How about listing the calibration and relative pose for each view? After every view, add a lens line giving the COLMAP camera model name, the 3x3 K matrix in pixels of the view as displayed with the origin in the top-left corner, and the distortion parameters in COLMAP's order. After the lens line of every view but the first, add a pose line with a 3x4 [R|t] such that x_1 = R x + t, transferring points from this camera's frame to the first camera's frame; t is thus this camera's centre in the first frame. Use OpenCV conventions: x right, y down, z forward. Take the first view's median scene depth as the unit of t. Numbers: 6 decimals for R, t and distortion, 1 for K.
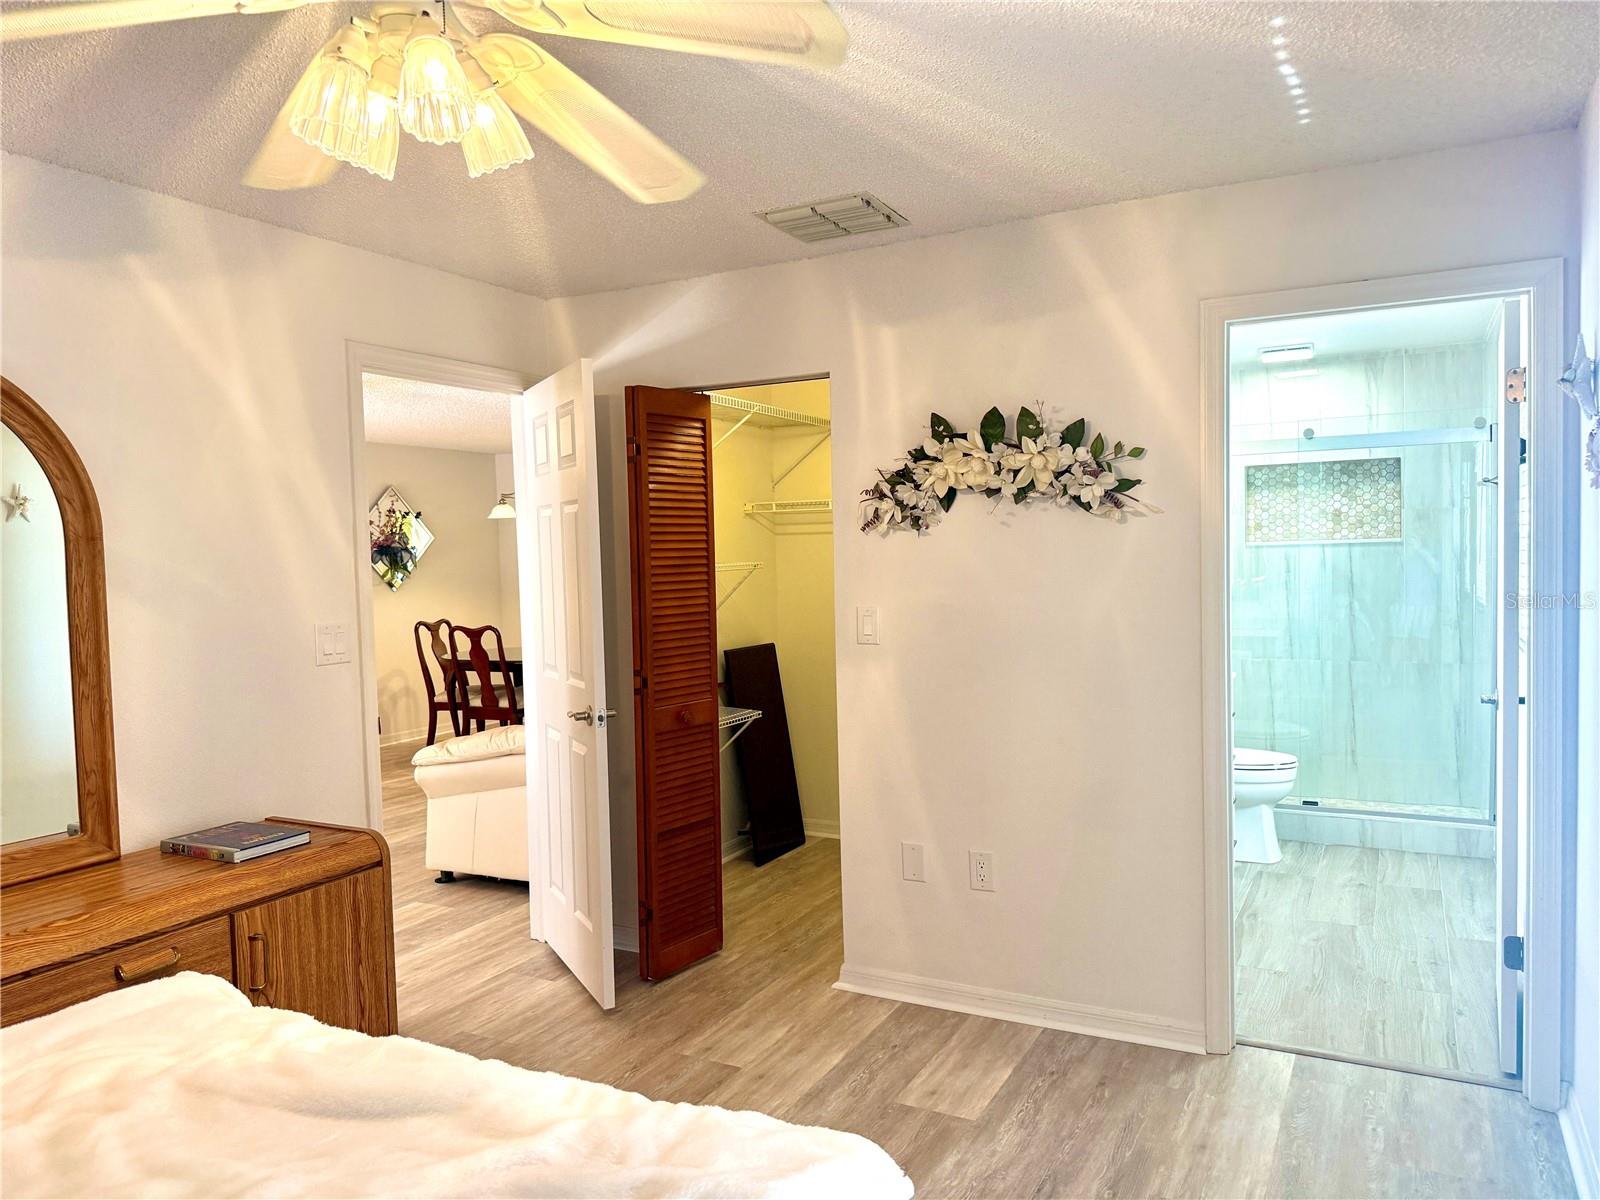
lens RADIAL K [[1122.2, 0, 810.9], [0, 1122.2, 600.5], [0, 0, 1]] dist [0.010367, -0.020370]
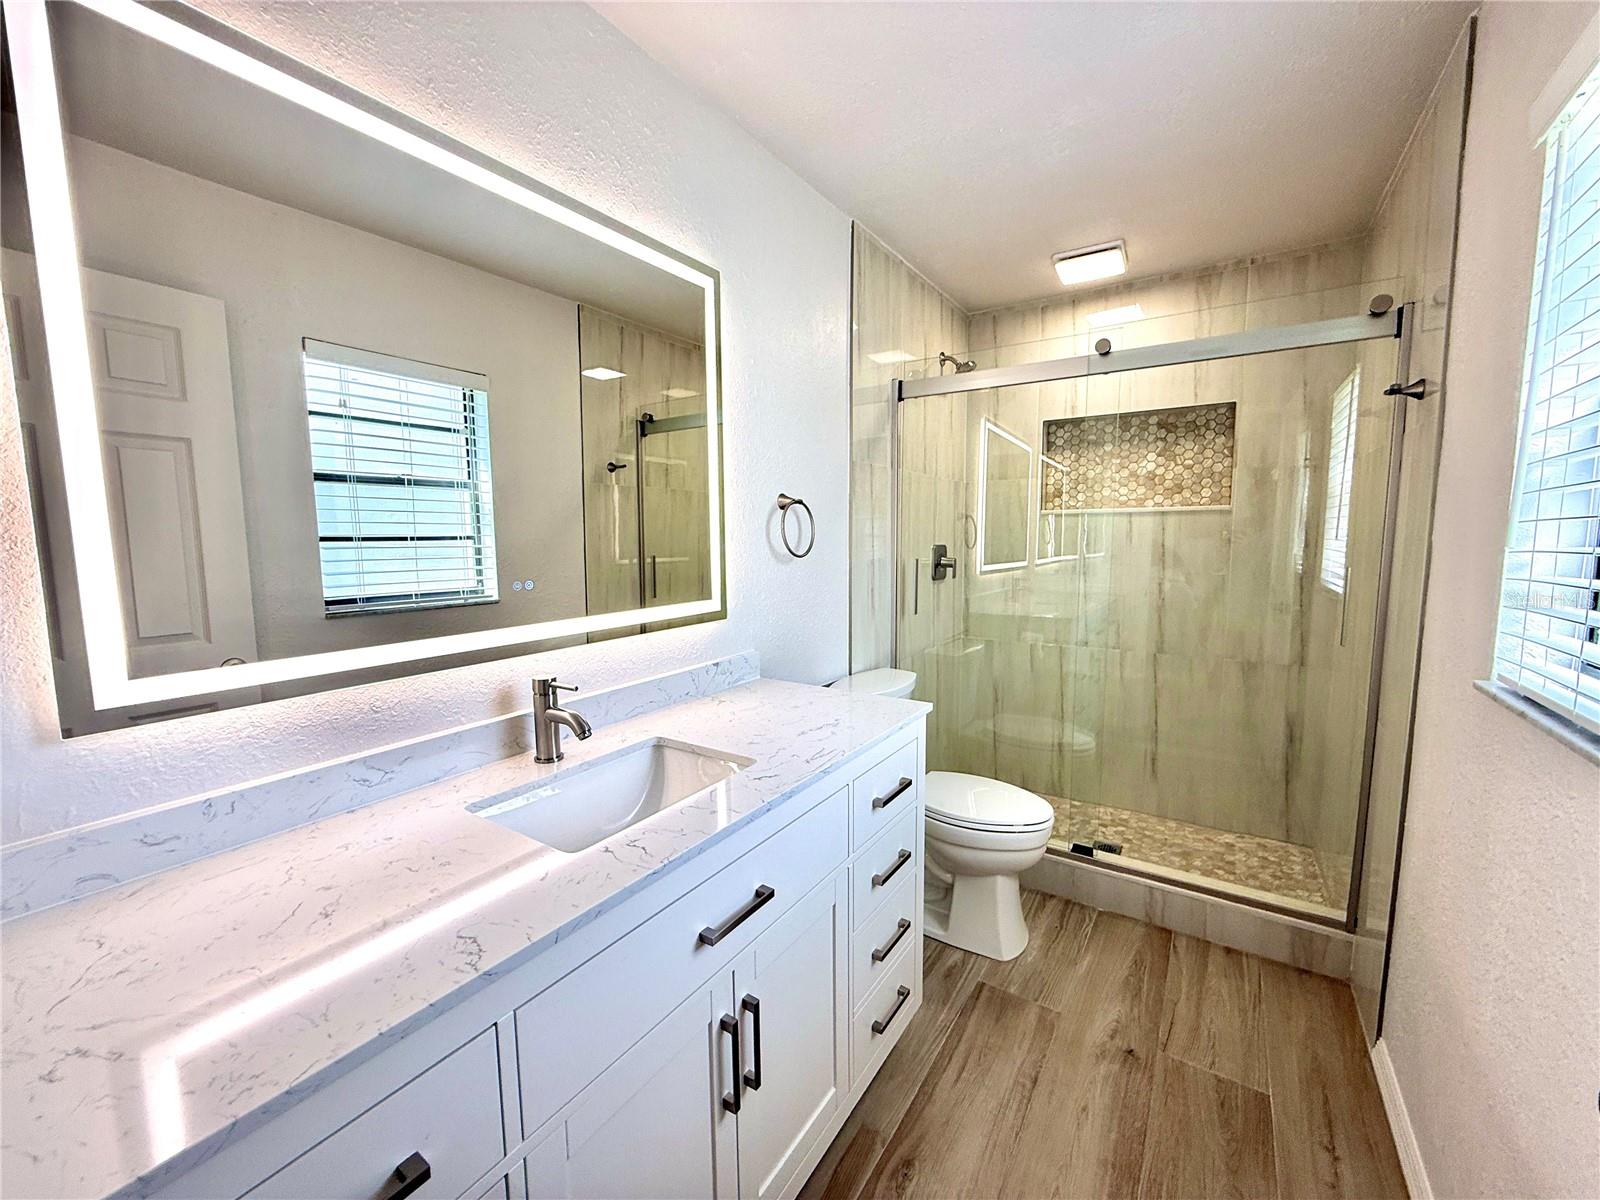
lens RADIAL K [[640.2, 0, 800.0], [0, 640.2, 600.0], [0, 0, 1]] dist [-0.002442, -0.000062]
pose [[0.994951, 0.029515, -0.095922, 0.258186], [-0.023758, 0.997879, 0.060611, -0.008321], [0.097508, -0.058026, 0.993542, 0.498287]]
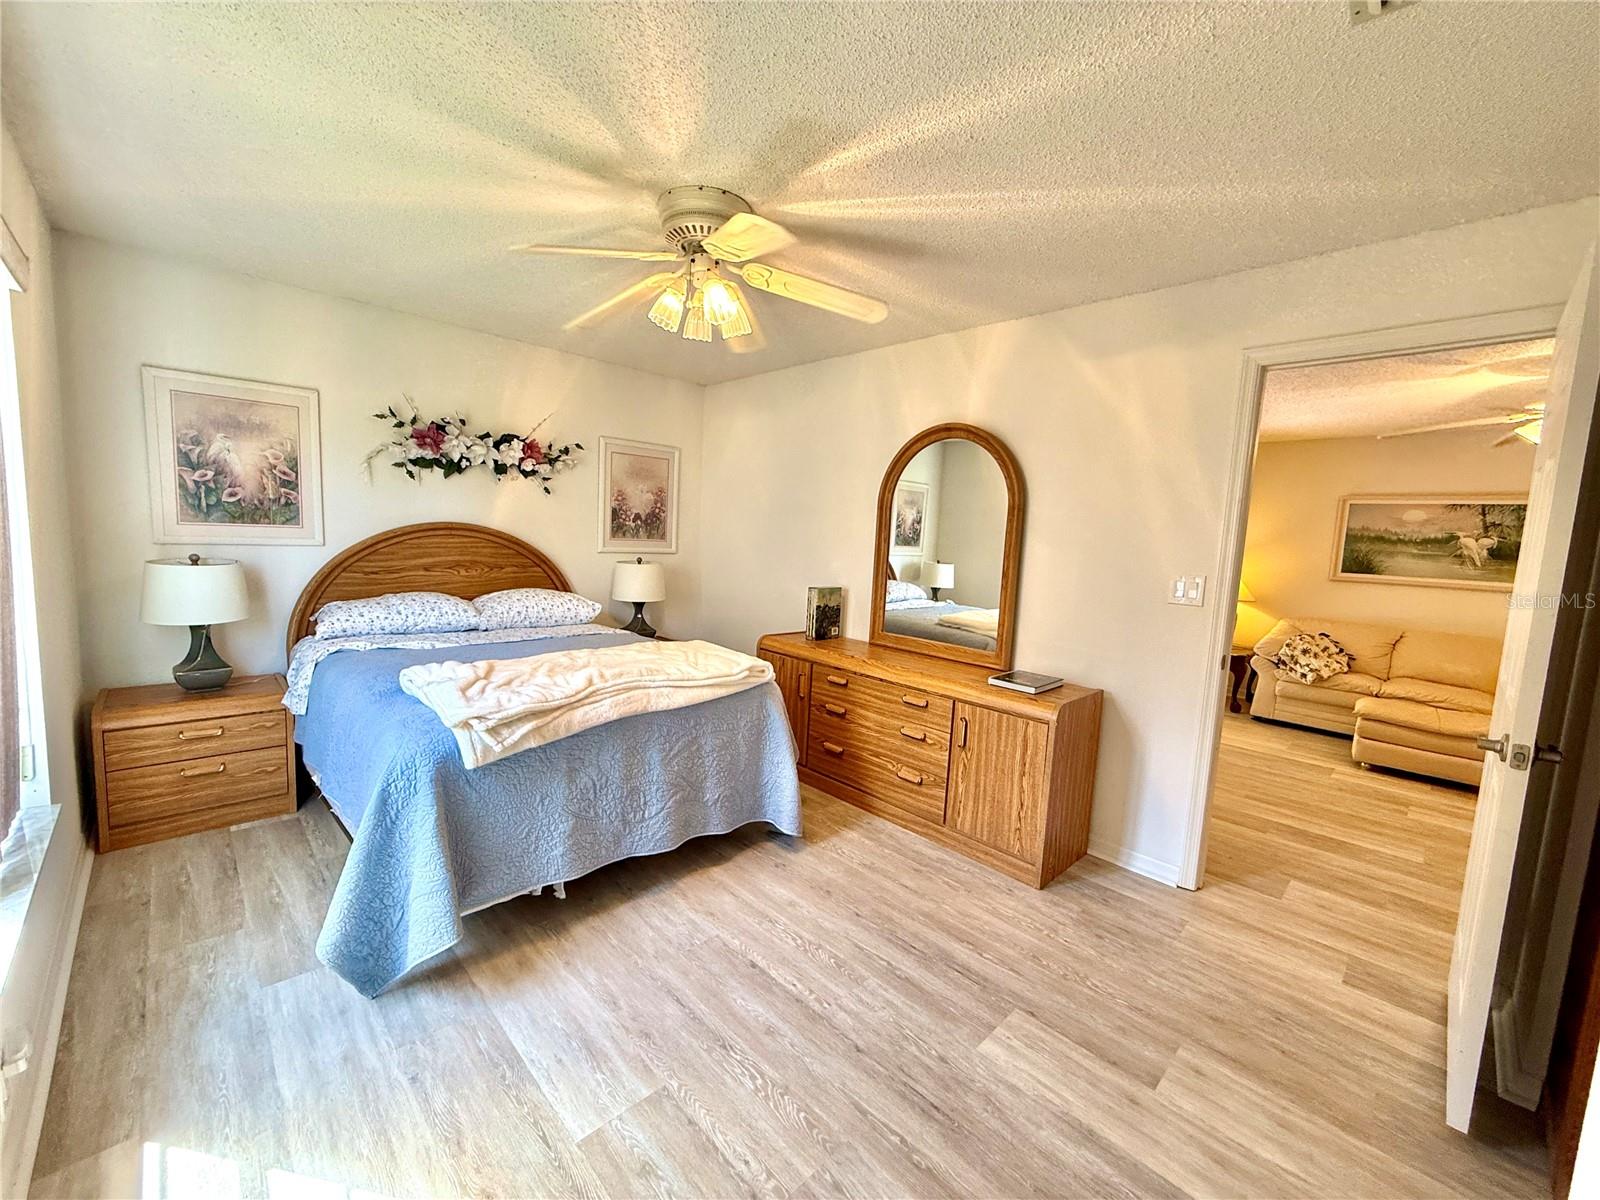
lens RADIAL K [[640.2, 0, 800.0], [0, 640.2, 600.0], [0, 0, 1]] dist [-0.002442, -0.000062]
pose [[-0.304863, 0.108303, -0.946218, 1.047754], [-0.087863, 0.986078, 0.141174, -0.043084], [0.948335, 0.126176, -0.291103, 1.860731]]
